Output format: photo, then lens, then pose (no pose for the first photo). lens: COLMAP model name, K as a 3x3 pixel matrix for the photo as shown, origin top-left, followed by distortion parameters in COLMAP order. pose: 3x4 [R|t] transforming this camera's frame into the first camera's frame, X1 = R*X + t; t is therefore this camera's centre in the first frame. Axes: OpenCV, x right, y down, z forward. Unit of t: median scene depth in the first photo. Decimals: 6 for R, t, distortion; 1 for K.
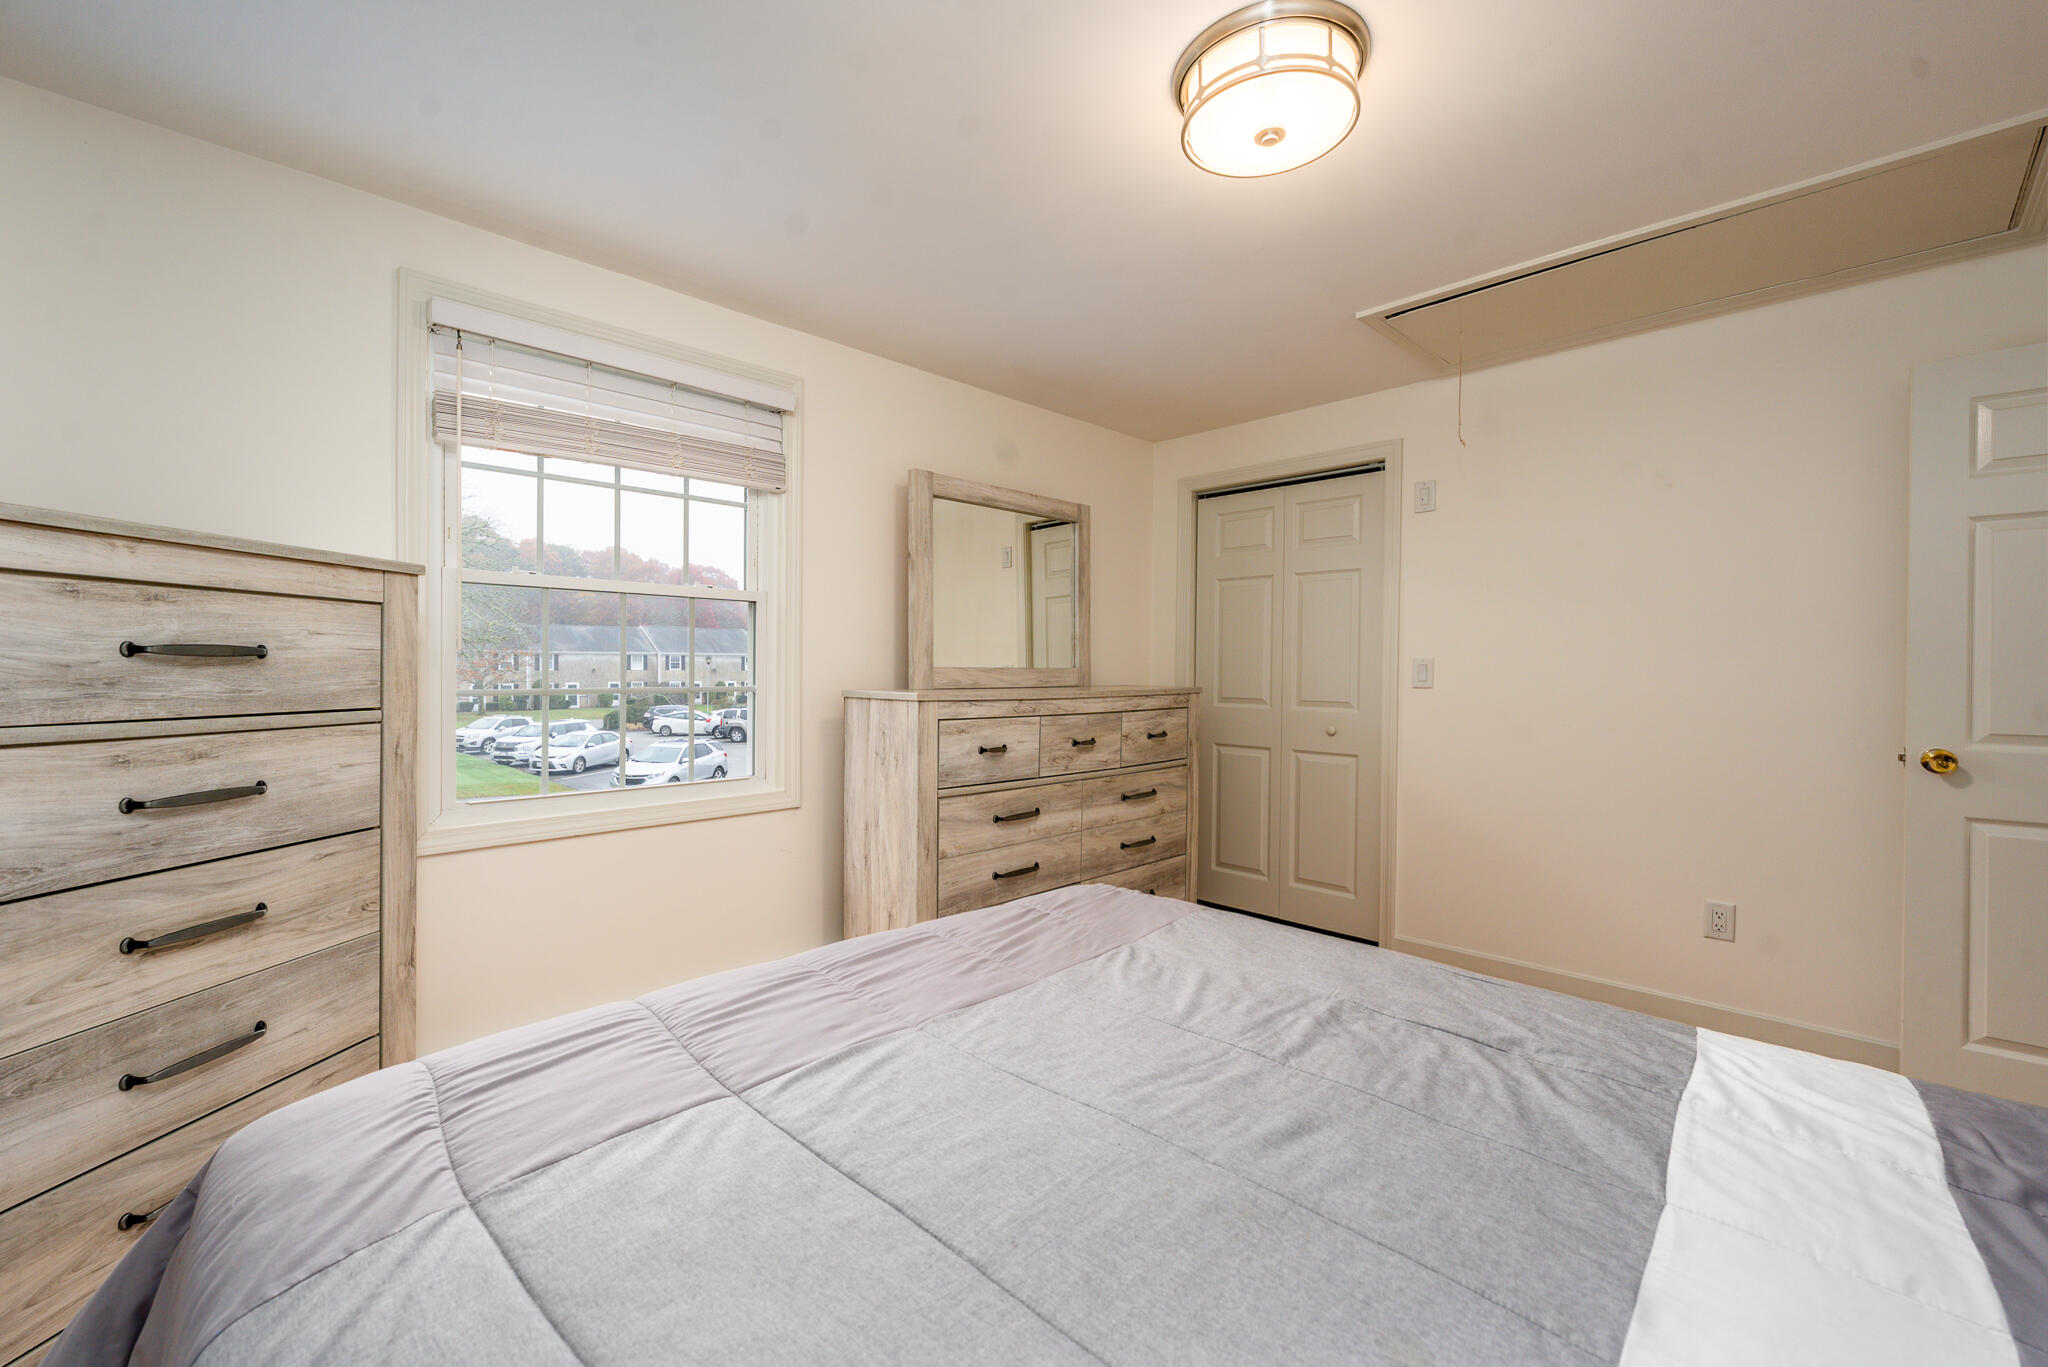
lens RADIAL K [[815.9, 0, 1024.2], [0, 815.9, 671.1], [0, 0, 1]] dist [0.000508, -0.000202]
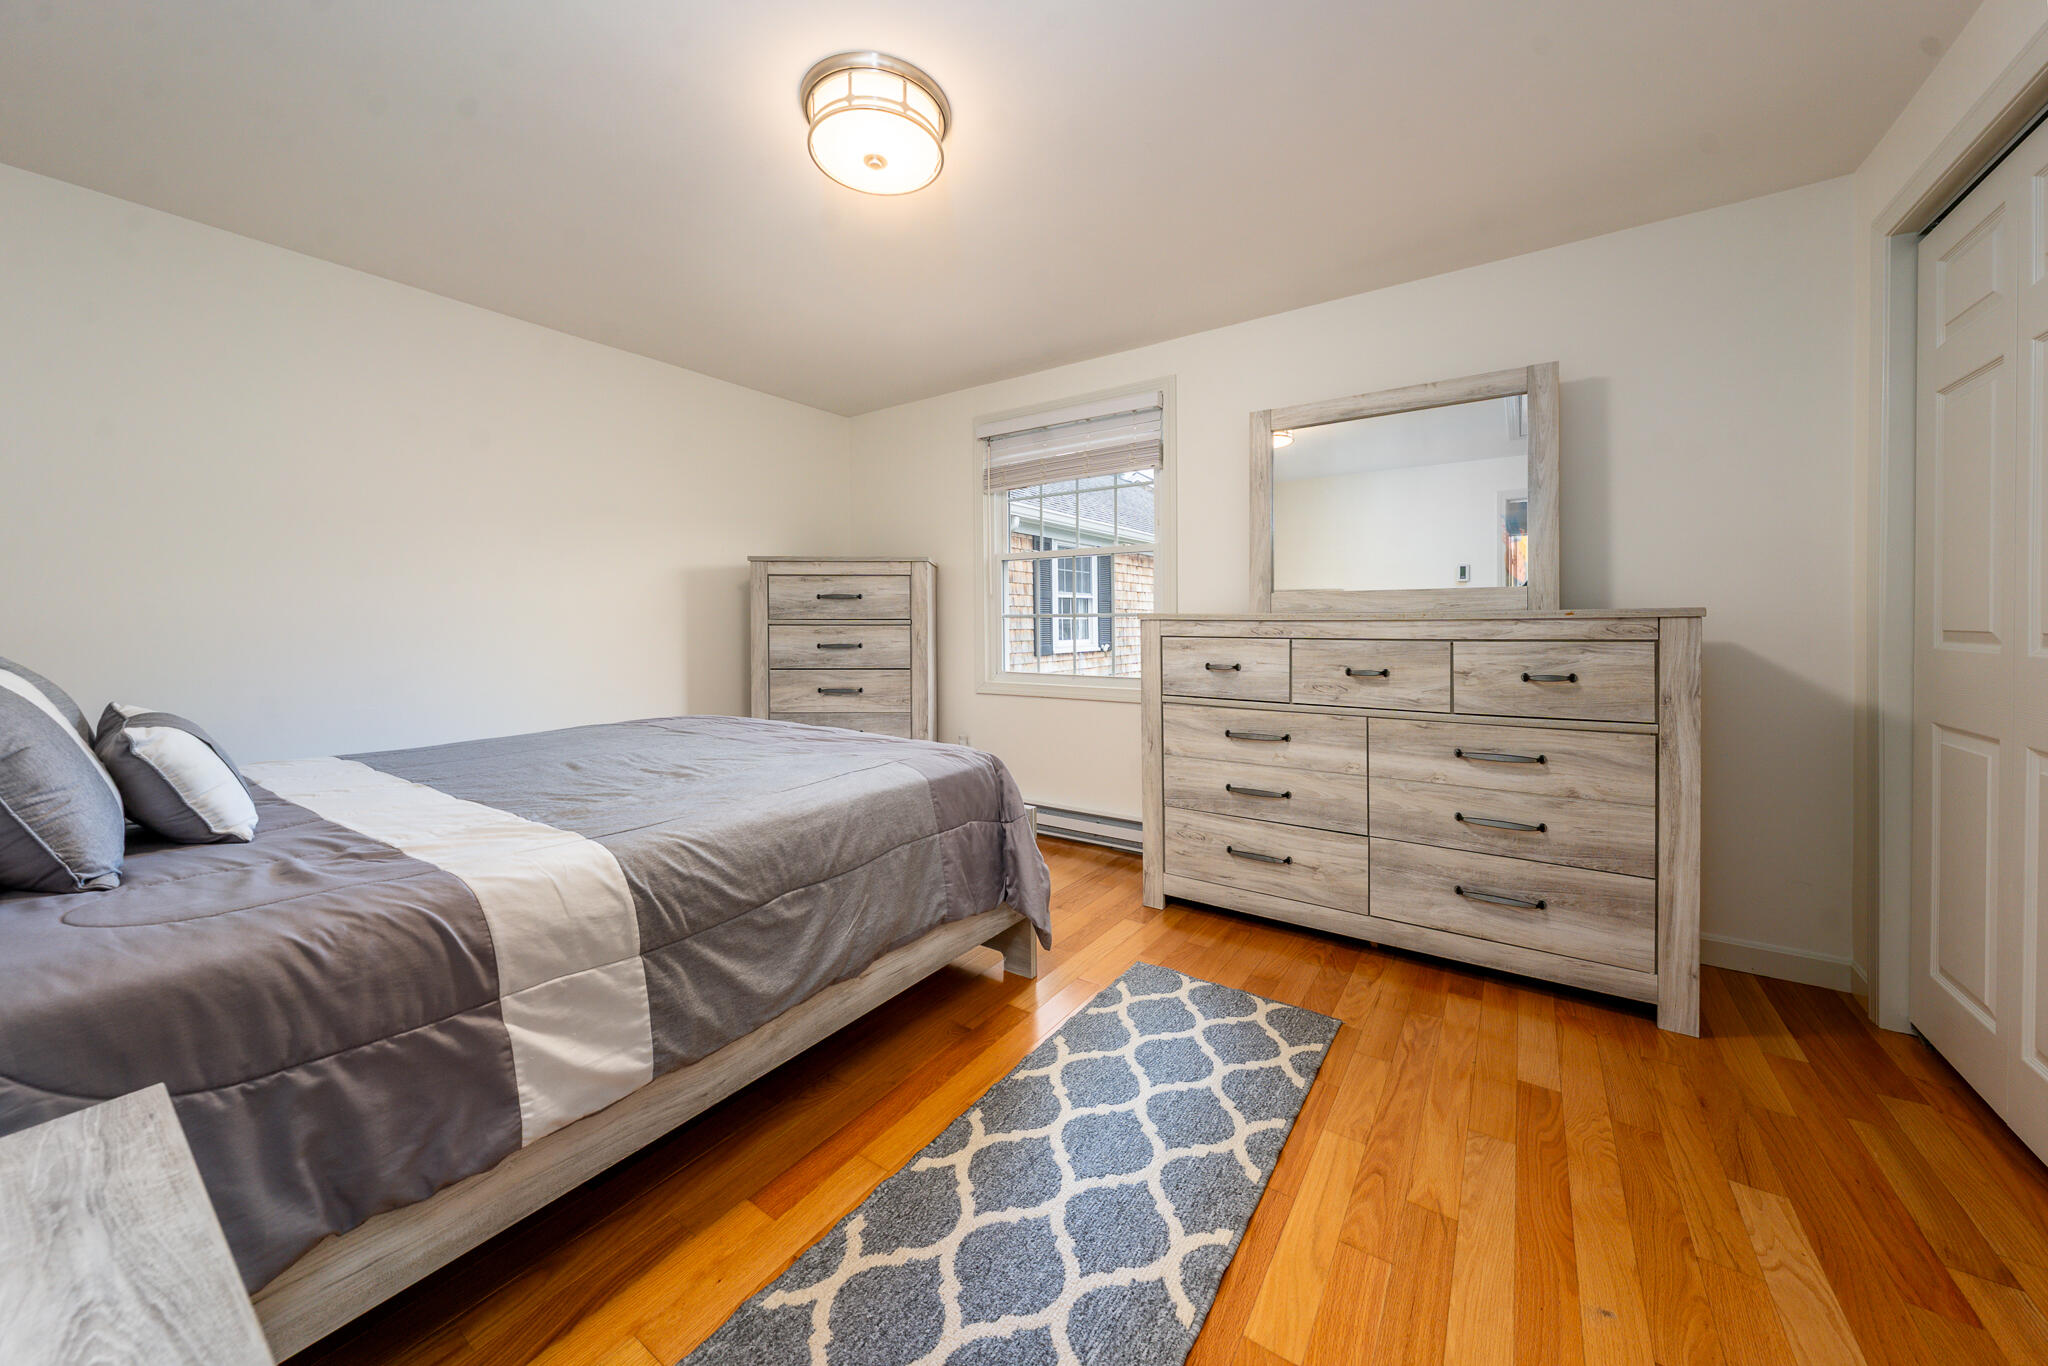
lens RADIAL K [[736.6, 0, 1025.7], [0, 736.6, 636.0], [0, 0, 1]] dist [-0.000735, -0.007363]
pose [[0.191980, 0.011125, -0.981336, 1.493843], [0.003780, 0.999920, 0.012075, 0.075577], [0.981392, -0.006028, 0.191922, 0.991946]]
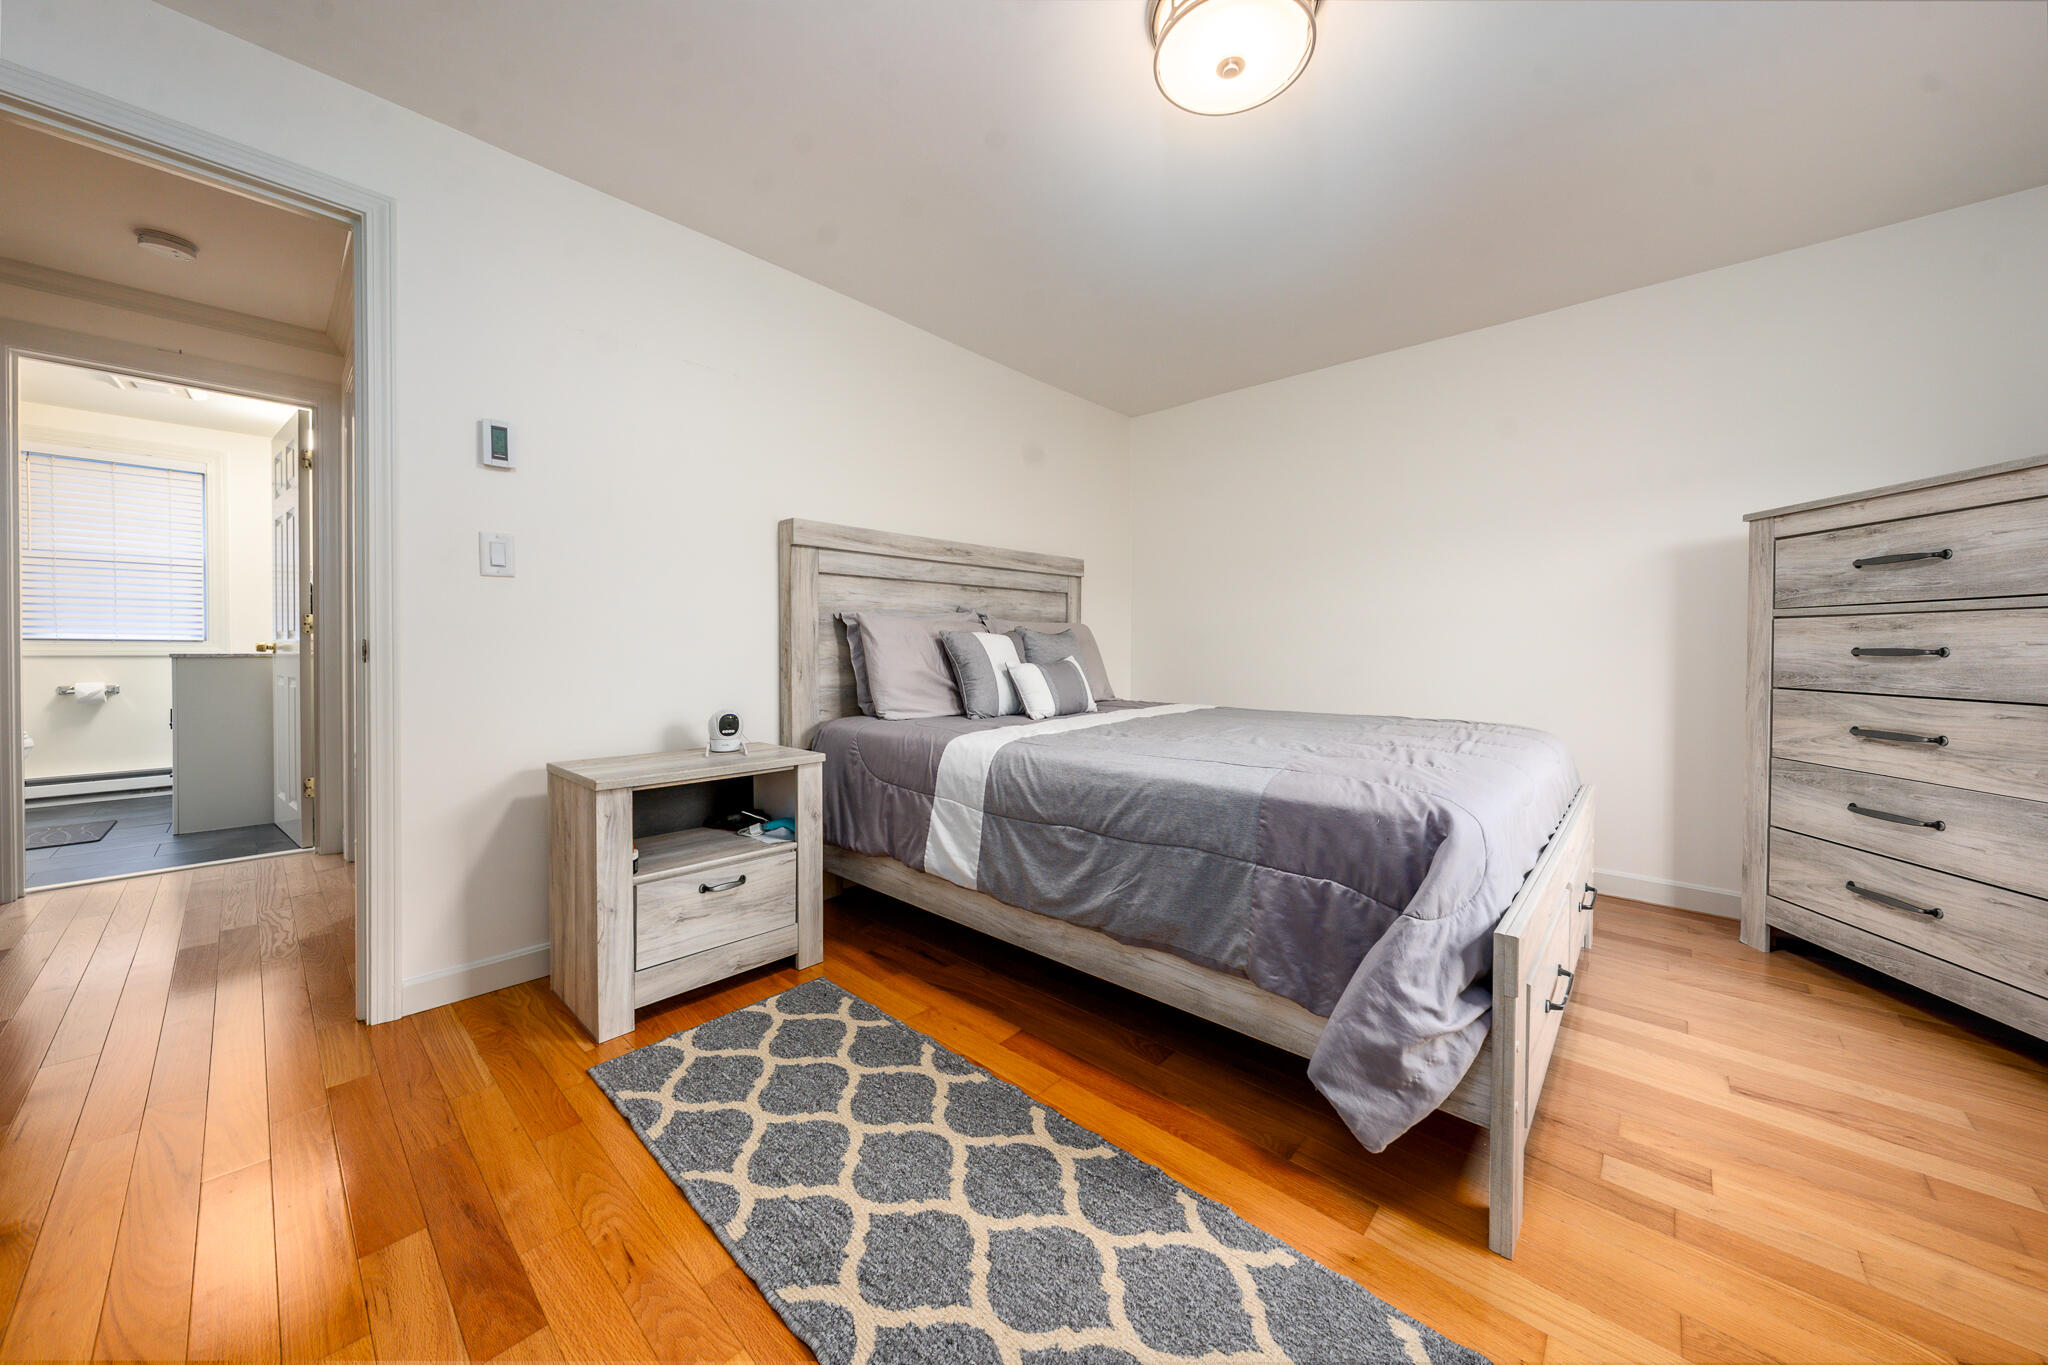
lens RADIAL K [[711.5, 0, 1036.1], [0, 711.5, 661.7], [0, 0, 1]] dist [-0.001469, -0.000142]
pose [[-0.998732, -0.009325, -0.049473, 0.614535], [-0.010328, 0.999745, 0.020059, 0.139000], [0.049273, 0.020545, -0.998574, 1.970015]]
